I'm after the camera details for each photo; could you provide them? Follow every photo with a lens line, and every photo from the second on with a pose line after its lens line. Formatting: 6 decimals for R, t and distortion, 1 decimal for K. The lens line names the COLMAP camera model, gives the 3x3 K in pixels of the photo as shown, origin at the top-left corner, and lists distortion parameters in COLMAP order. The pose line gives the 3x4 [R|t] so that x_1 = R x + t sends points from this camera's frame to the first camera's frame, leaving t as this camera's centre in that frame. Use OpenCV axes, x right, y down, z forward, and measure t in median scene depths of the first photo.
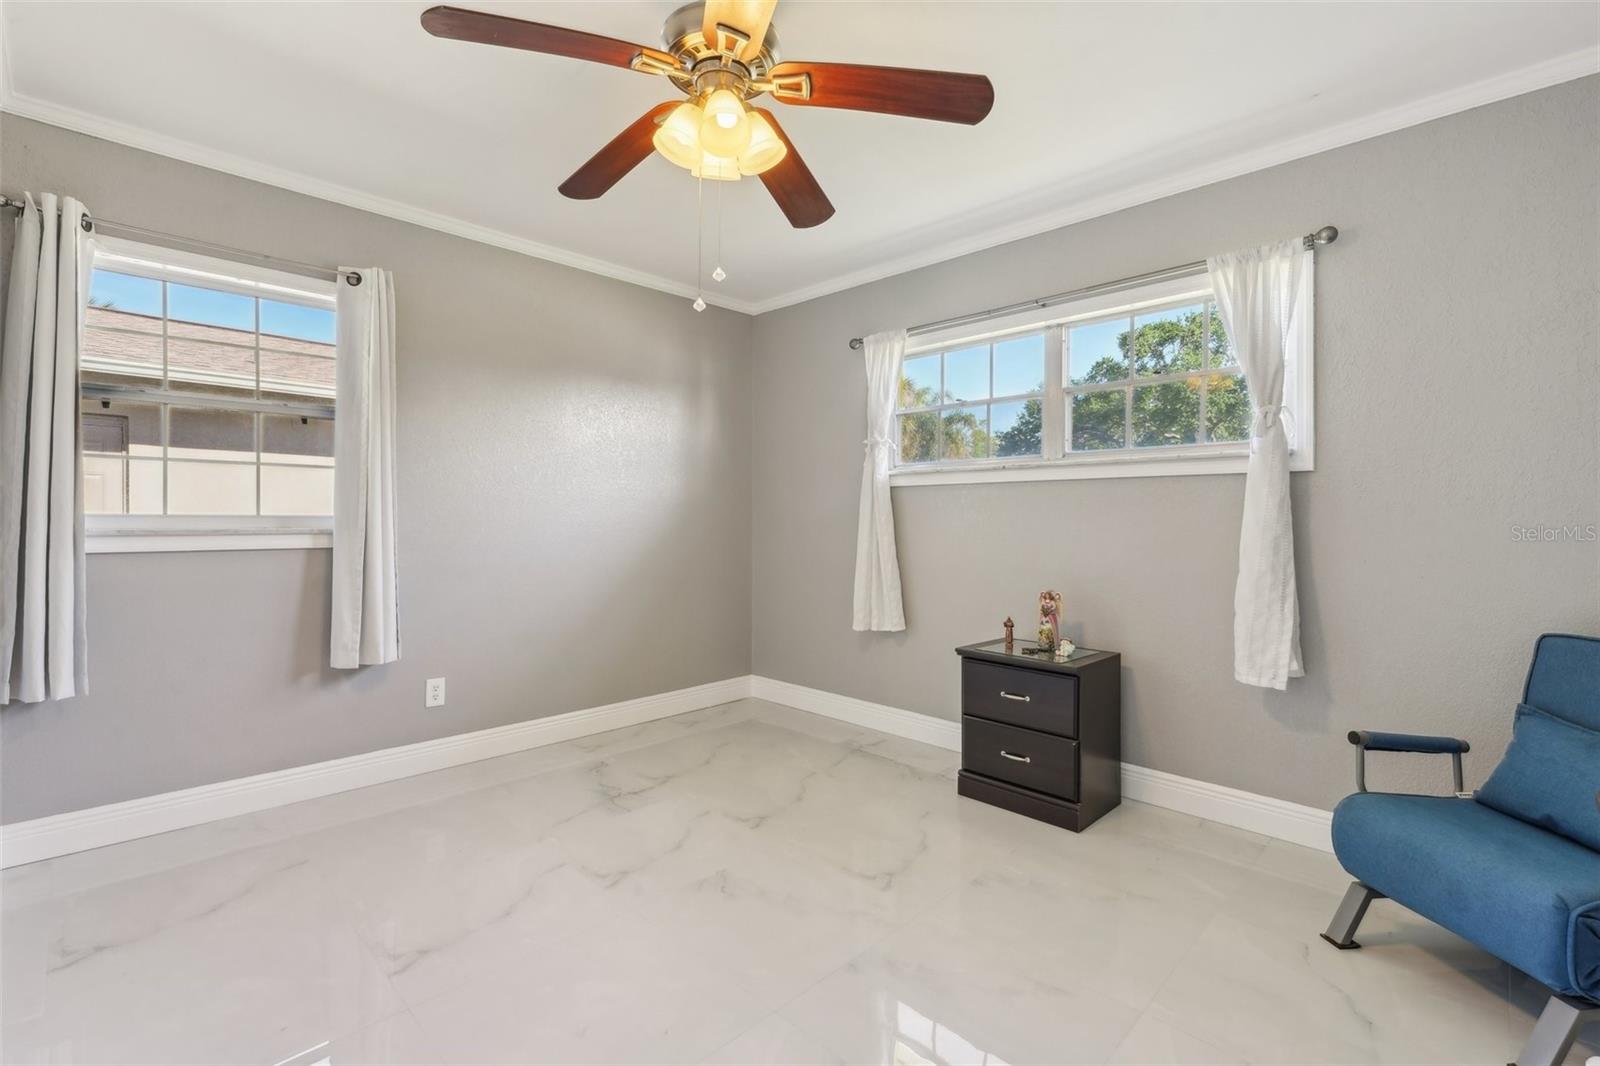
lens RADIAL K [[727.8, 0, 796.2], [0, 727.8, 524.3], [0, 0, 1]] dist [0.005739, -0.002317]
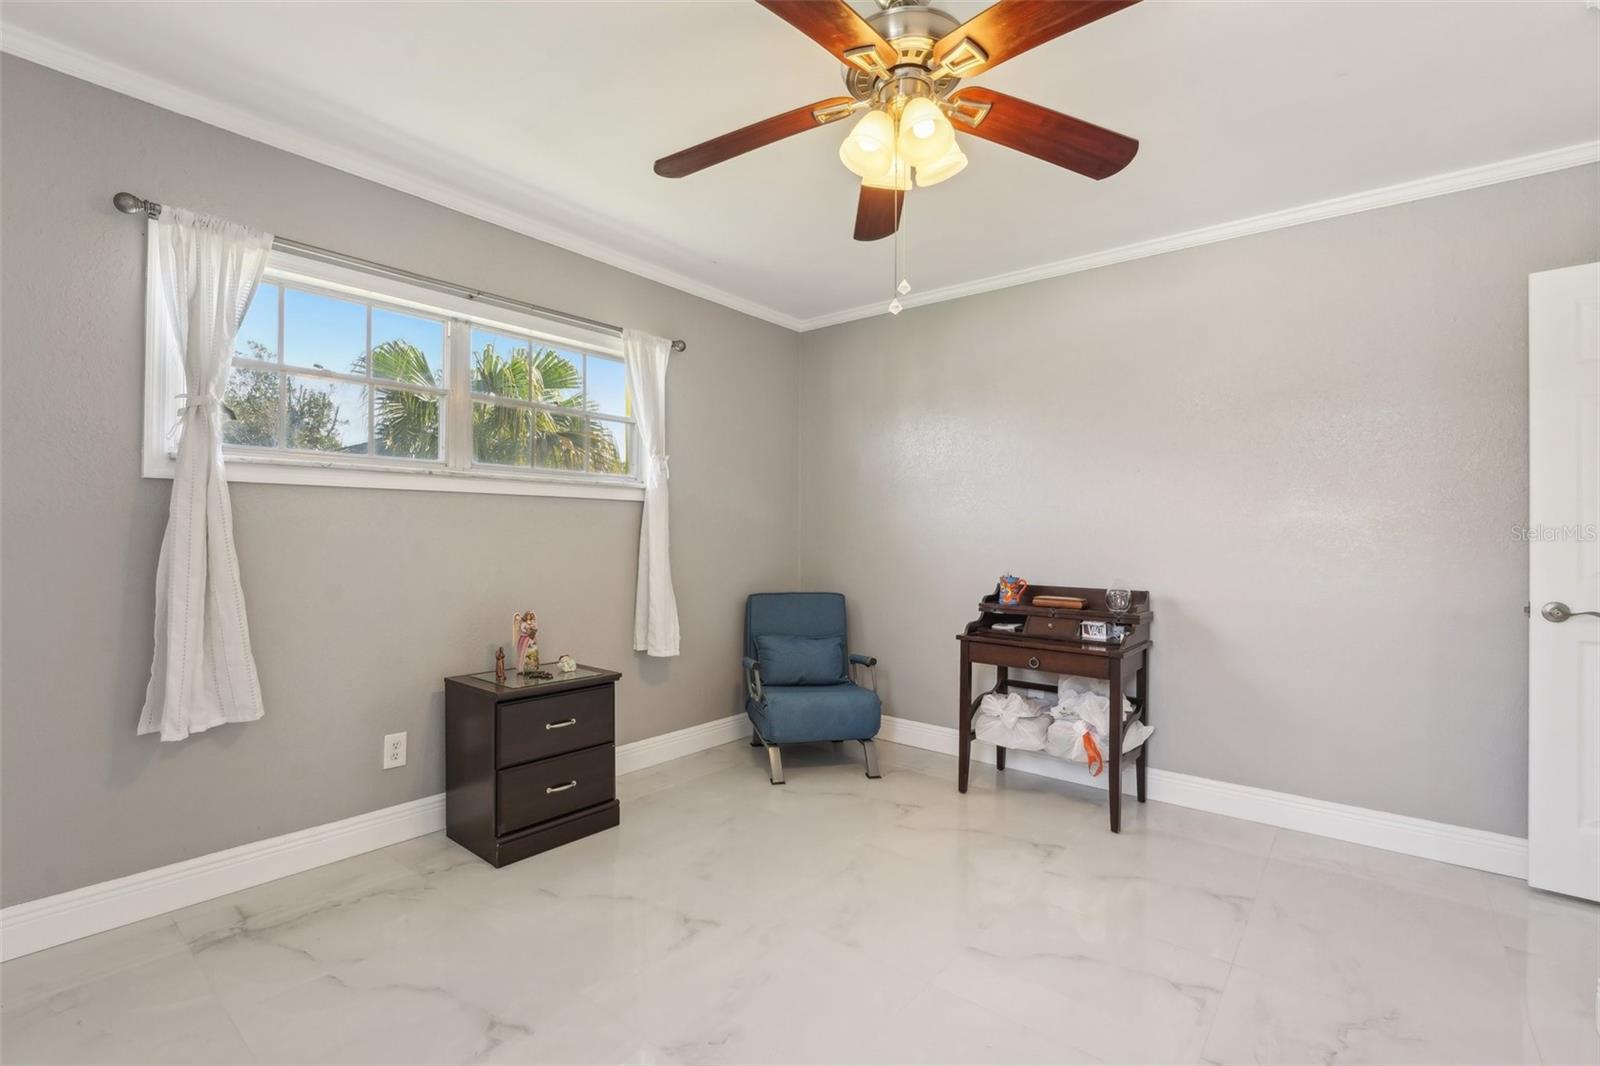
lens RADIAL K [[727.8, 0, 789.1], [0, 727.8, 529.5], [0, 0, 1]] dist [0.005739, -0.002317]
pose [[-0.082031, -0.001284, 0.996629, -0.607281], [0.003497, 0.999993, 0.001576, -0.015530], [-0.996624, 0.003615, -0.082026, 0.708333]]
